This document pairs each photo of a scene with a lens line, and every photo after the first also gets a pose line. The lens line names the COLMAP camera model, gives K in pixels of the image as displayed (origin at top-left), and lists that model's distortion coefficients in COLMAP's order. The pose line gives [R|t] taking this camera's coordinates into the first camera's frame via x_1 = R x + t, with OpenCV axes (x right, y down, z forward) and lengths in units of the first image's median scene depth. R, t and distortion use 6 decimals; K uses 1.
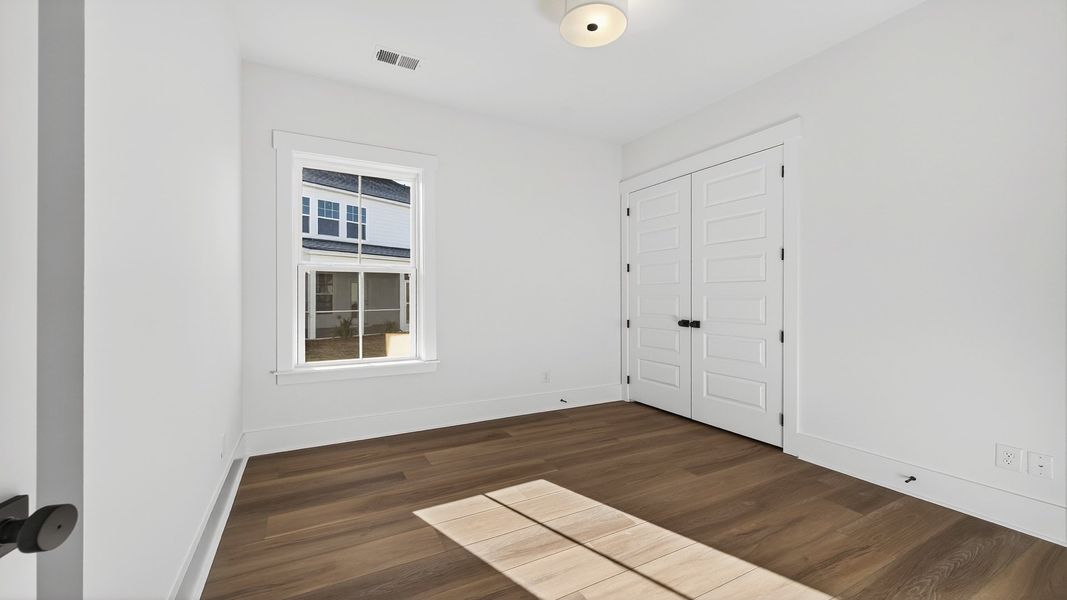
lens RADIAL K [[418.2, 0, 533.5], [0, 418.2, 300.0], [0, 0, 1]] dist [0.000736, -0.000049]
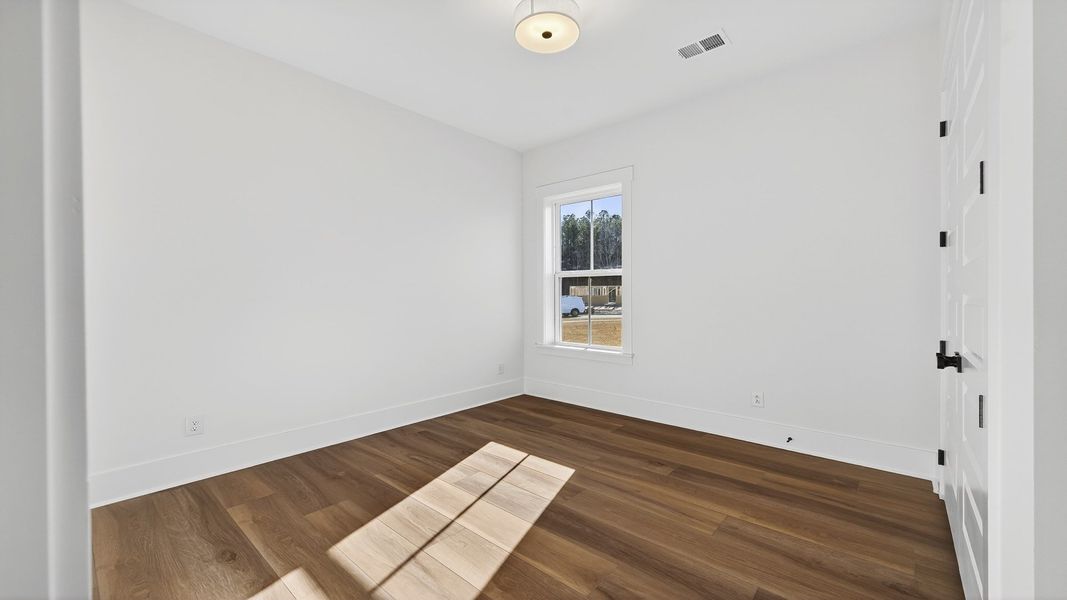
lens RADIAL K [[418.2, 0, 533.5], [0, 418.2, 300.0], [0, 0, 1]] dist [0.000736, -0.000049]
pose [[0.343841, 0.017640, -0.938862, 0.821081], [-0.015885, 0.999790, 0.012967, -0.010076], [0.938894, 0.010456, 0.344049, 0.452268]]
